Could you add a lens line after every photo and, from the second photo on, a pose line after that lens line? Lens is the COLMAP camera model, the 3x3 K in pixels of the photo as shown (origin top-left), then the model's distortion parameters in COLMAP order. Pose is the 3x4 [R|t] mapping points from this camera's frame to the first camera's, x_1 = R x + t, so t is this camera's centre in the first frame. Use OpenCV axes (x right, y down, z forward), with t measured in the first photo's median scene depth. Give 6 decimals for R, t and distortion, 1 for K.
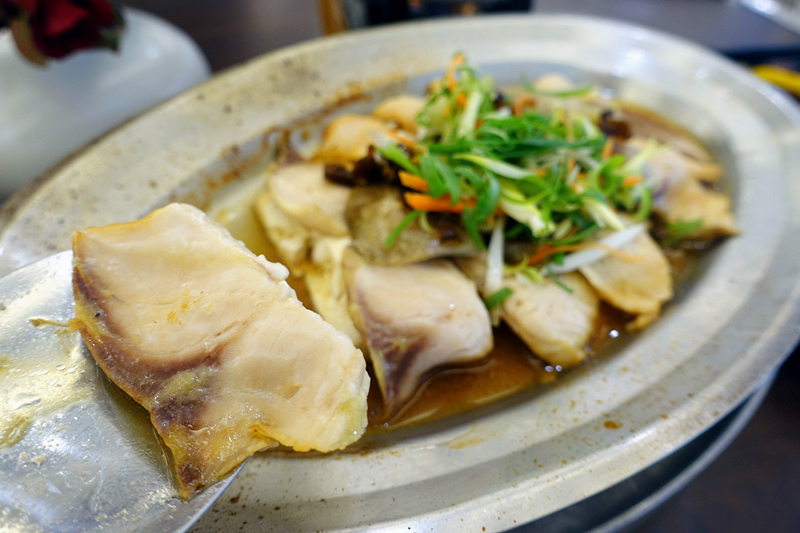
lens RADIAL K [[510.2, 0, 400.0], [0, 510.2, 266.5], [0, 0, 1]] dist [-0.020147, -0.001175]
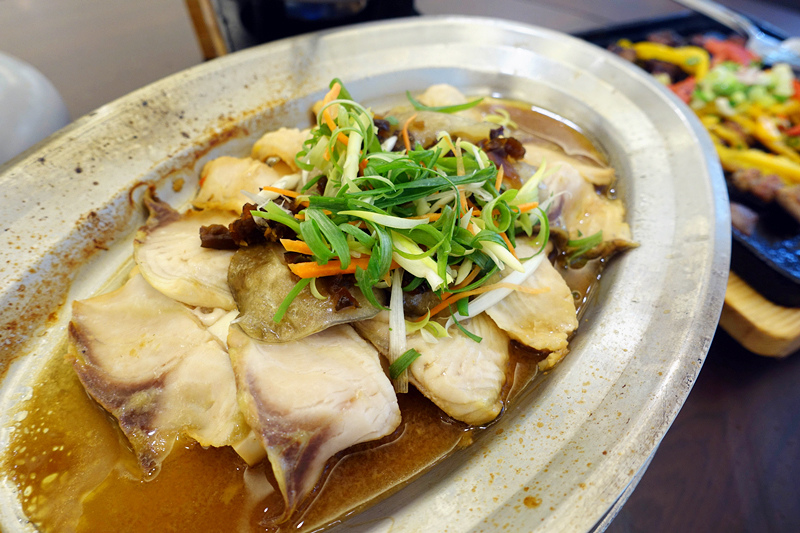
lens RADIAL K [[510.2, 0, 400.0], [0, 510.2, 266.5], [0, 0, 1]] dist [-0.020147, -0.001175]
pose [[0.981383, -0.133237, 0.138331, 0.074283], [0.127675, 0.990636, 0.048371, -0.148109], [-0.143481, -0.029809, 0.989204, 0.077082]]
